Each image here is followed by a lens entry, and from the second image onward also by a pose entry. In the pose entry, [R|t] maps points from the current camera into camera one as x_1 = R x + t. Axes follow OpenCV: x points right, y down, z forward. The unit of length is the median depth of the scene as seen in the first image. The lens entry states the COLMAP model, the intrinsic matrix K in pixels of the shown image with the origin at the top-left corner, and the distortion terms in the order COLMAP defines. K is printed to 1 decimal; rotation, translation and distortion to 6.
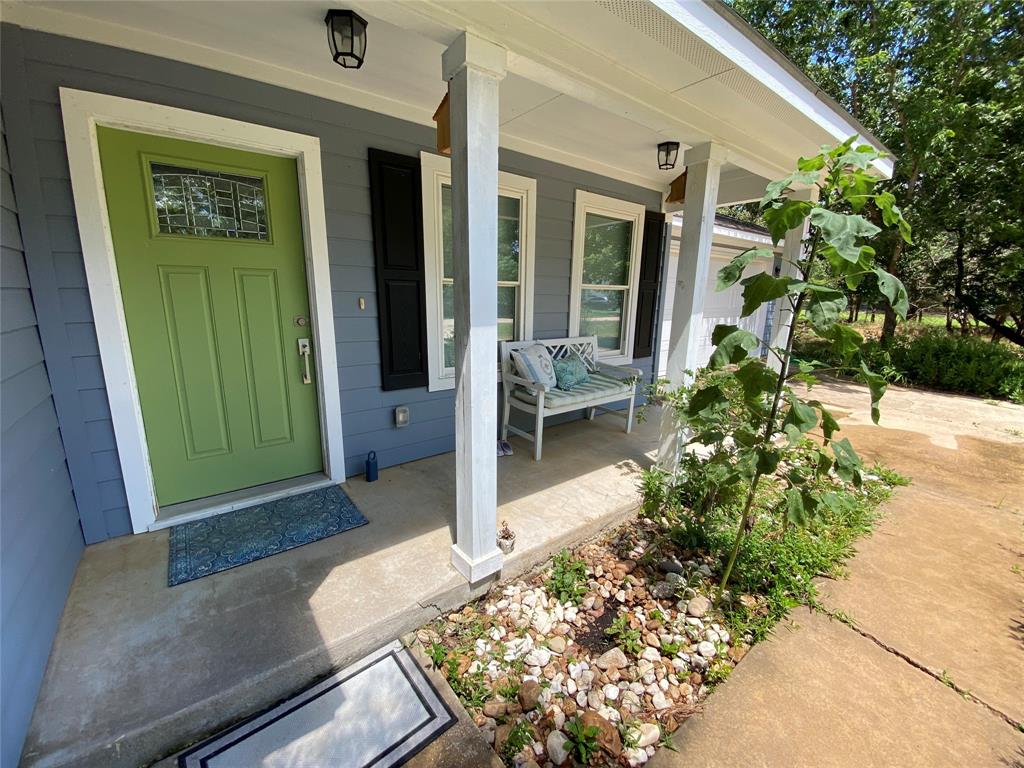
lens RADIAL K [[411.6, 0, 509.6], [0, 411.6, 385.3], [0, 0, 1]] dist [0.030791, -0.026489]
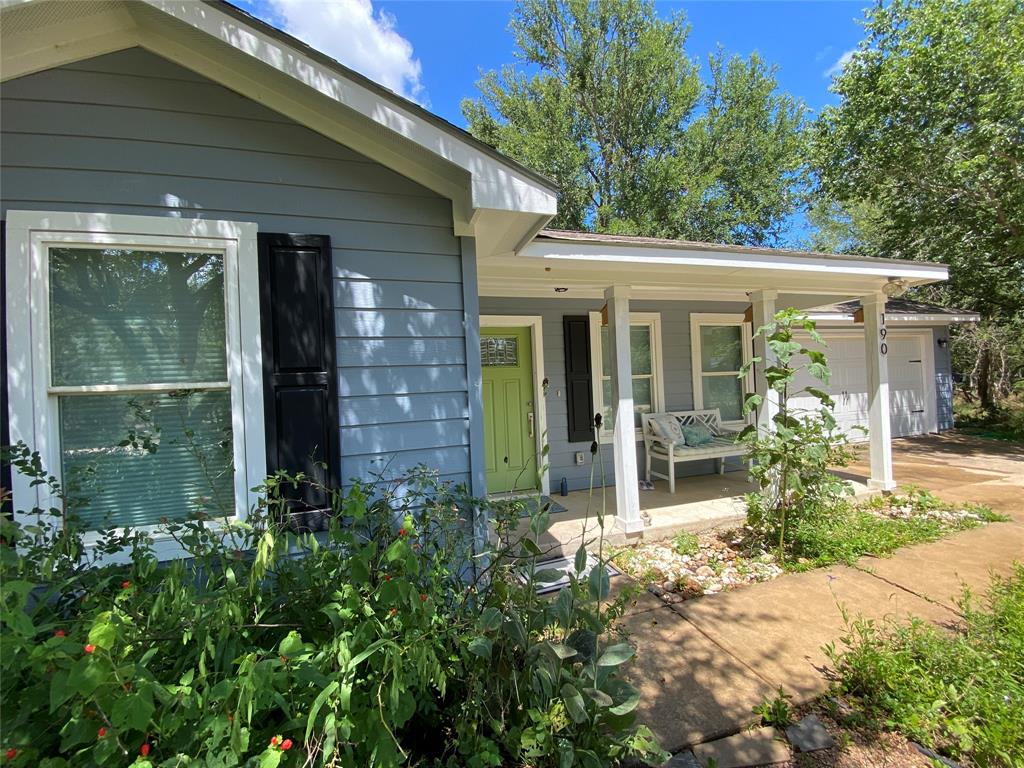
lens RADIAL K [[411.6, 0, 509.6], [0, 411.6, 385.3], [0, 0, 1]] dist [0.030791, -0.026489]
pose [[0.935090, -0.058702, -0.349516, 0.068795], [-0.017360, 0.977418, -0.210603, 0.136196], [0.353986, 0.203000, 0.912954, -0.659007]]
